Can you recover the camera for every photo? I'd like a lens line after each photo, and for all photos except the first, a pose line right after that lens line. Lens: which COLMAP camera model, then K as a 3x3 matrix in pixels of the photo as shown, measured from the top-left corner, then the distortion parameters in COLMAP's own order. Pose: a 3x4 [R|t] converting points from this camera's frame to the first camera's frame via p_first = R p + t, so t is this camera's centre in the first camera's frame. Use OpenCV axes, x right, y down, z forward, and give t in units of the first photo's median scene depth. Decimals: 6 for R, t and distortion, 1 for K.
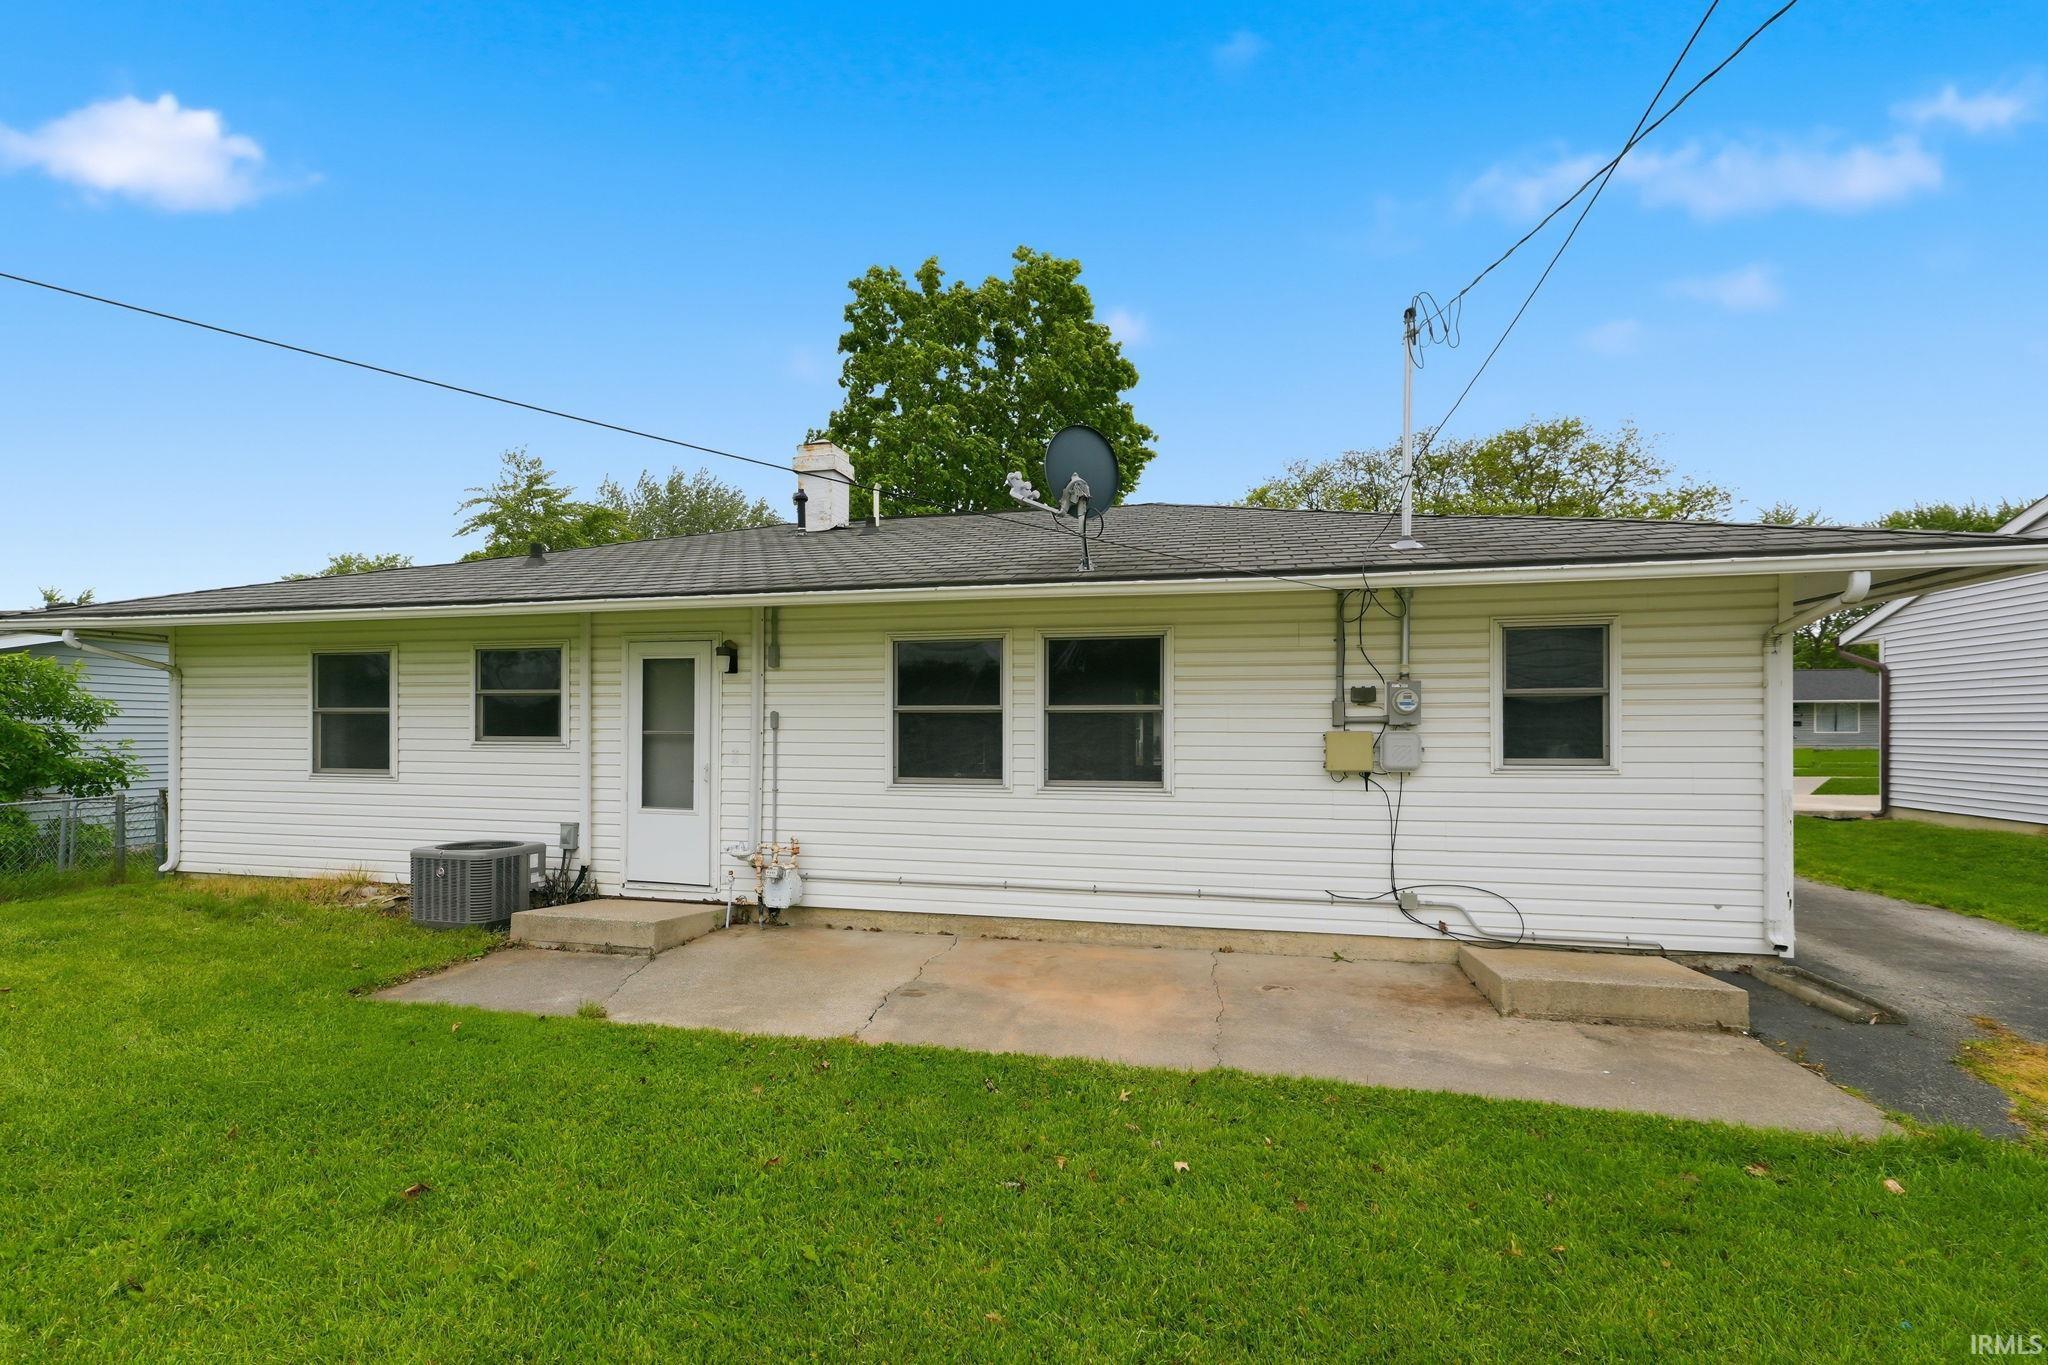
lens RADIAL K [[872.3, 0, 1019.6], [0, 872.3, 712.1], [0, 0, 1]] dist [0.000984, 0.000024]
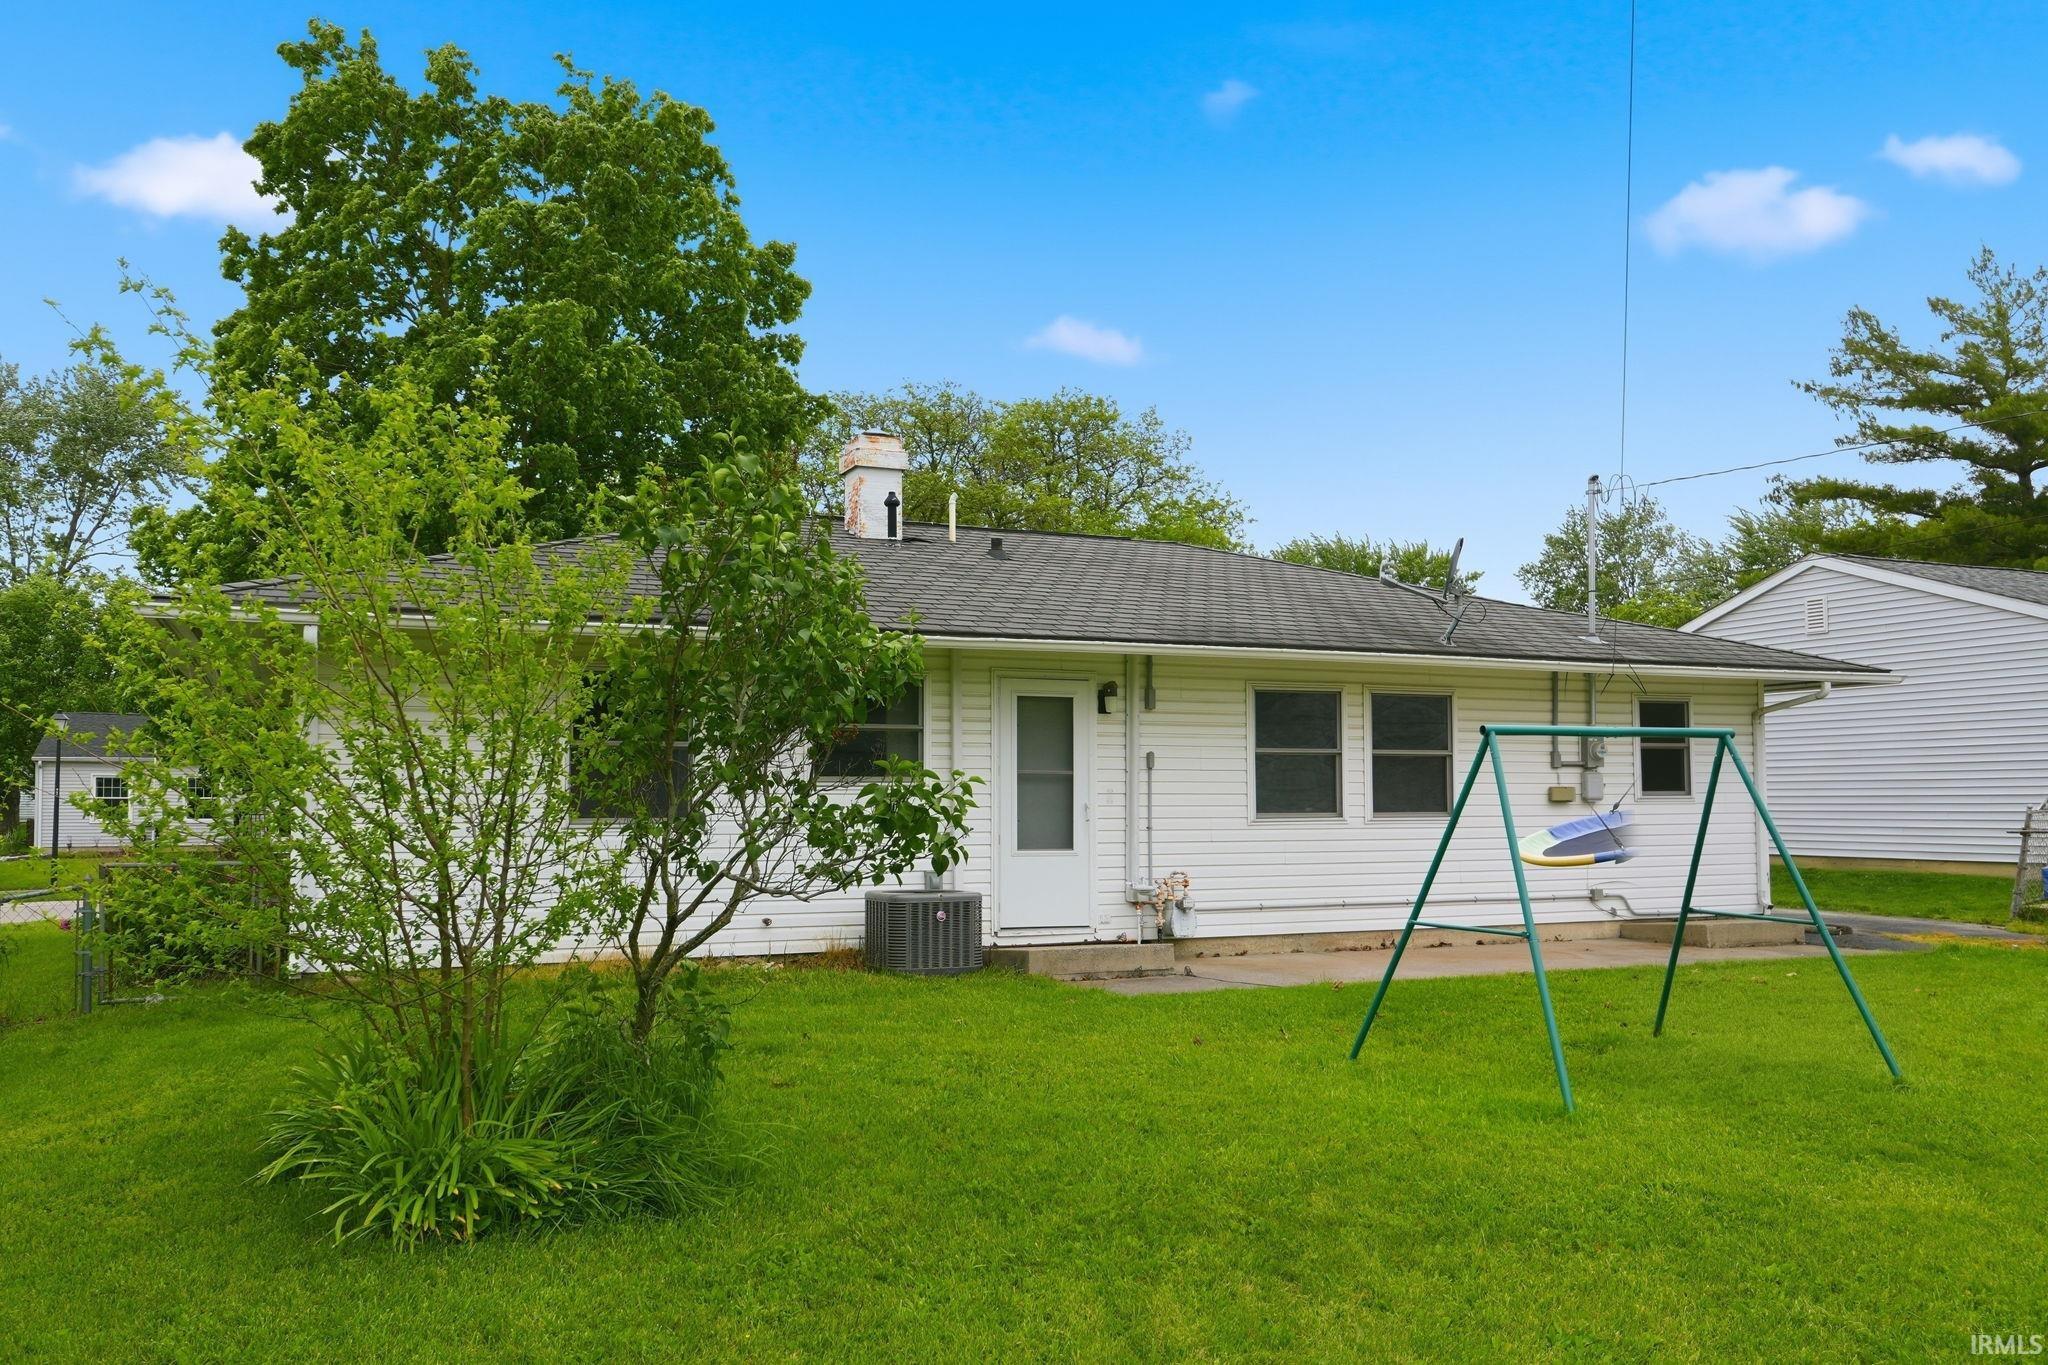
lens RADIAL K [[1609.3, 0, 992.7], [0, 1609.3, 687.0], [0, 0, 1]] dist [-0.086703, 0.220451]
pose [[0.816714, 0.041264, 0.575566, -1.539723], [-0.003381, 0.997765, -0.066736, 0.050450], [-0.577033, 0.052558, 0.815028, -0.454747]]
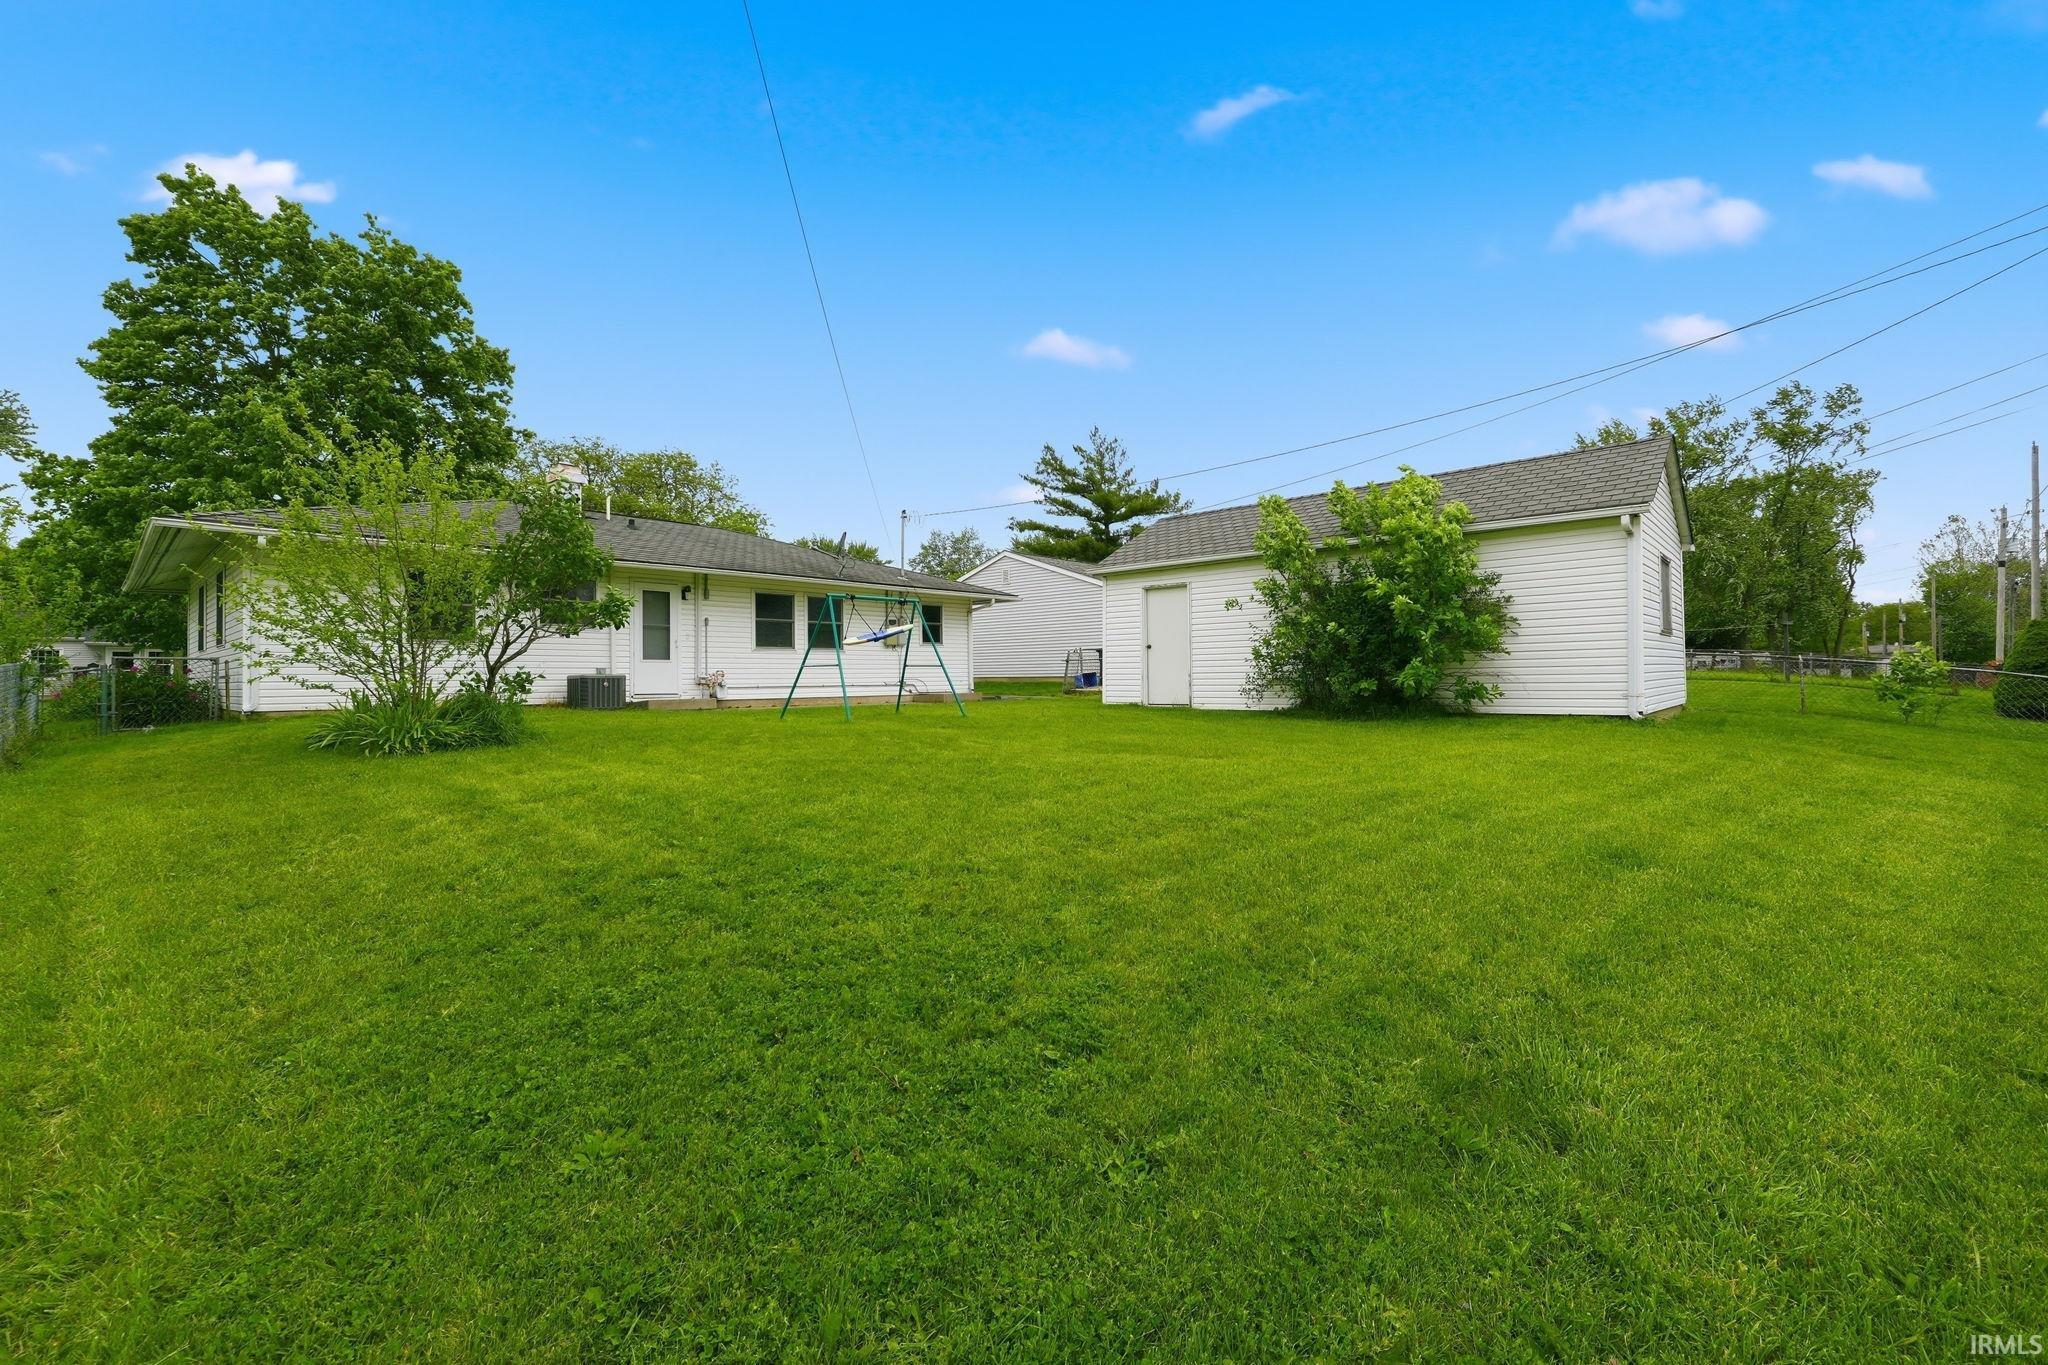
lens RADIAL K [[867.5, 0, 1021.4], [0, 867.5, 667.7], [0, 0, 1]] dist [-0.000167, -0.000339]
pose [[0.503961, 0.007802, 0.863691, -1.879671], [0.003220, 0.999935, -0.010911, 0.162605], [-0.863720, 0.008280, 0.503903, -0.917872]]
